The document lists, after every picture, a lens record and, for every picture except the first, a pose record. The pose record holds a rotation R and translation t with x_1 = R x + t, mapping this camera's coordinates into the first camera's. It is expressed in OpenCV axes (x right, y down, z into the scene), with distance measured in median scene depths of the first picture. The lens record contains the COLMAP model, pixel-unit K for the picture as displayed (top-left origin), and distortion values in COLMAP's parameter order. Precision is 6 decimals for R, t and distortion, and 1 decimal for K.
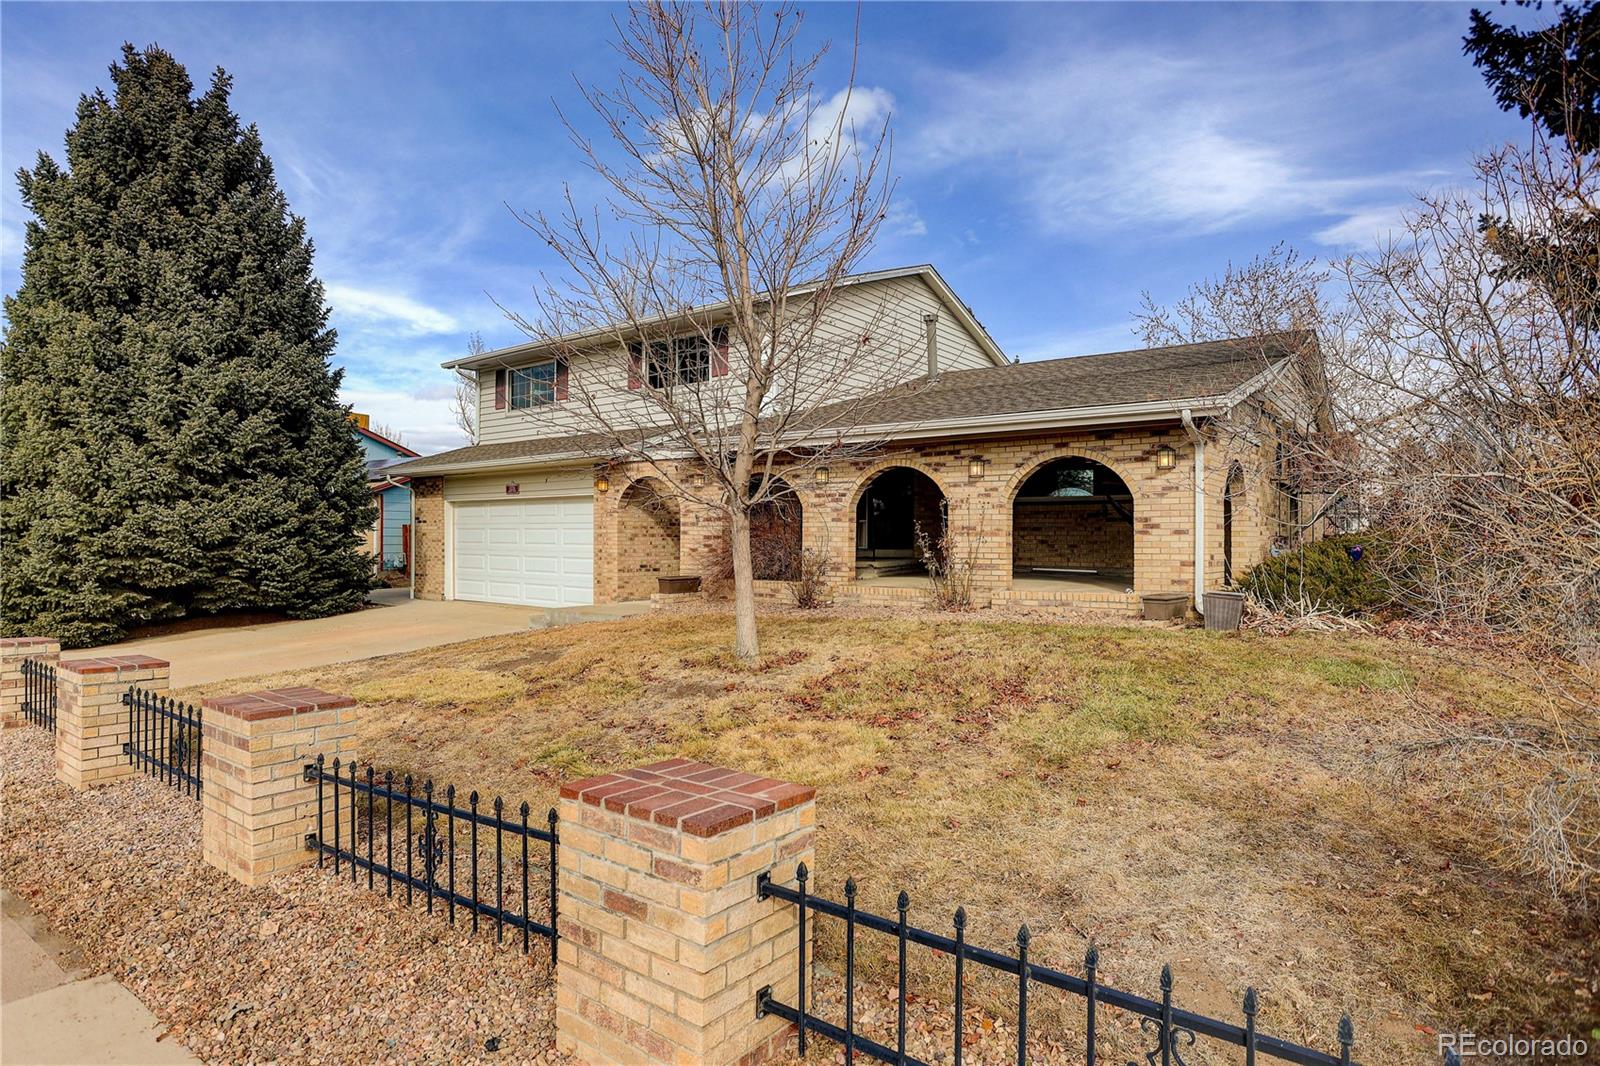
lens RADIAL K [[886.3, 0, 800.0], [0, 886.3, 533.0], [0, 0, 1]] dist [-0.092136, 0.000378]
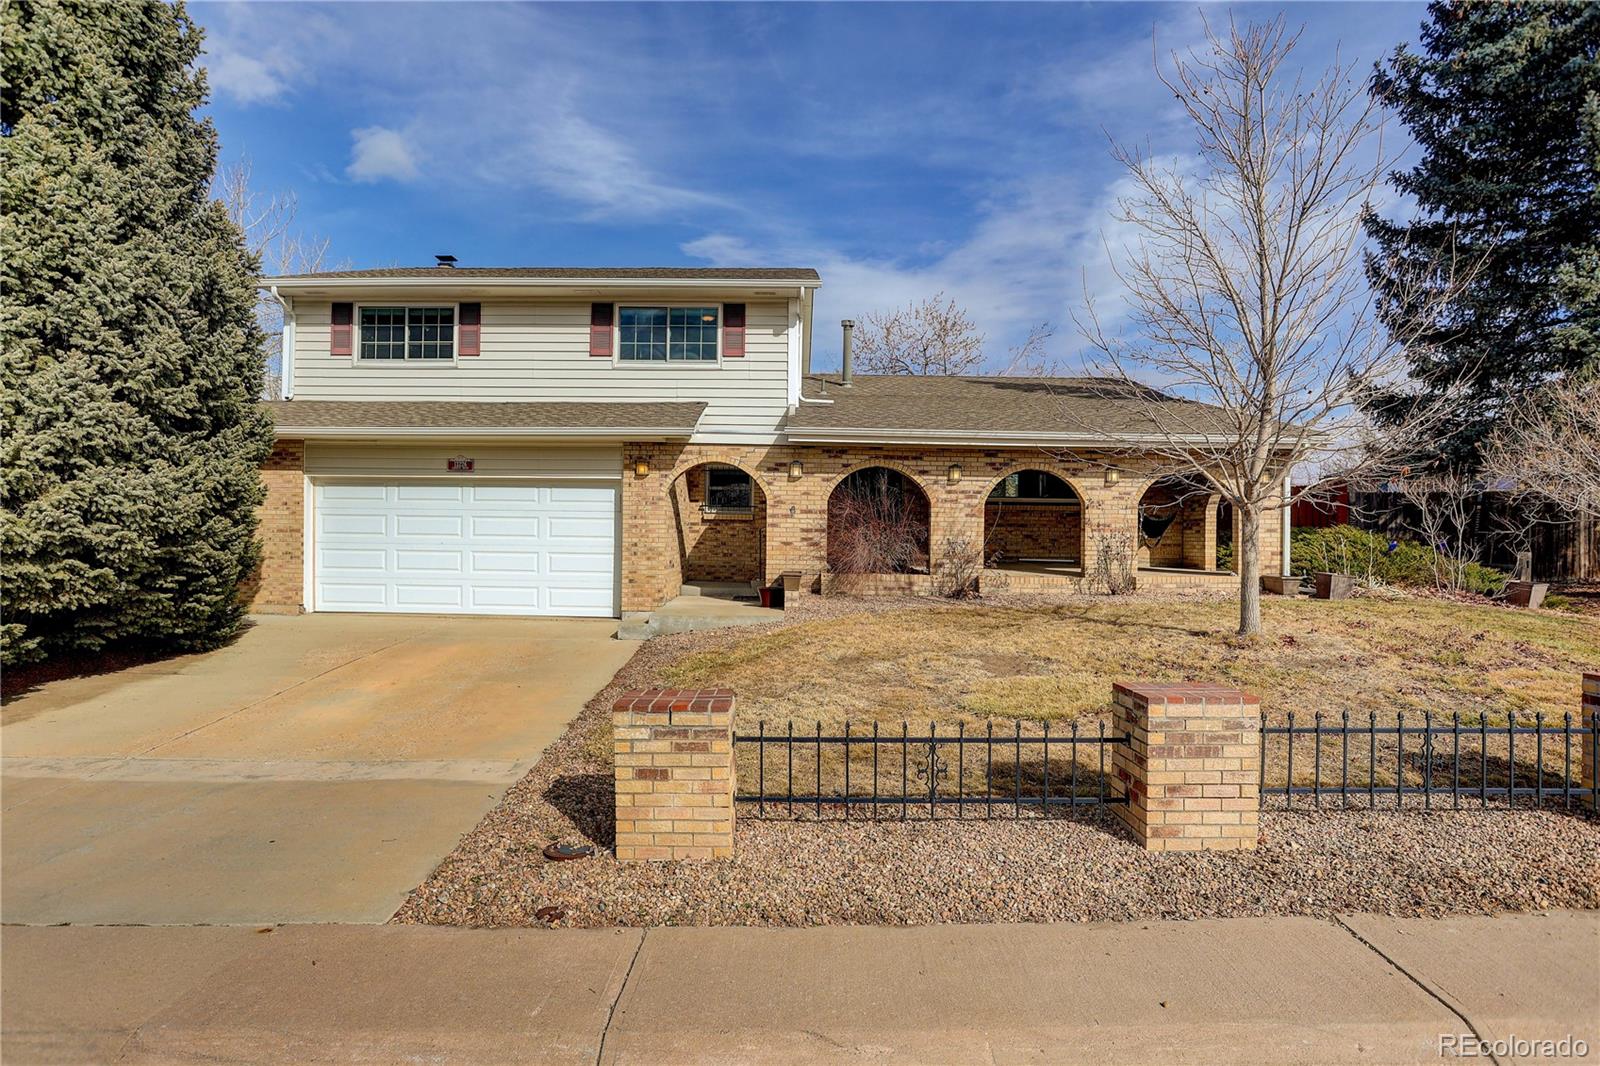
lens RADIAL K [[886.3, 0, 800.0], [0, 886.3, 533.0], [0, 0, 1]] dist [-0.092136, 0.000378]
pose [[0.797060, 0.006320, 0.603866, -0.739636], [-0.011518, 0.999922, 0.004738, 0.003545], [-0.603790, -0.010731, 0.797071, 0.266528]]
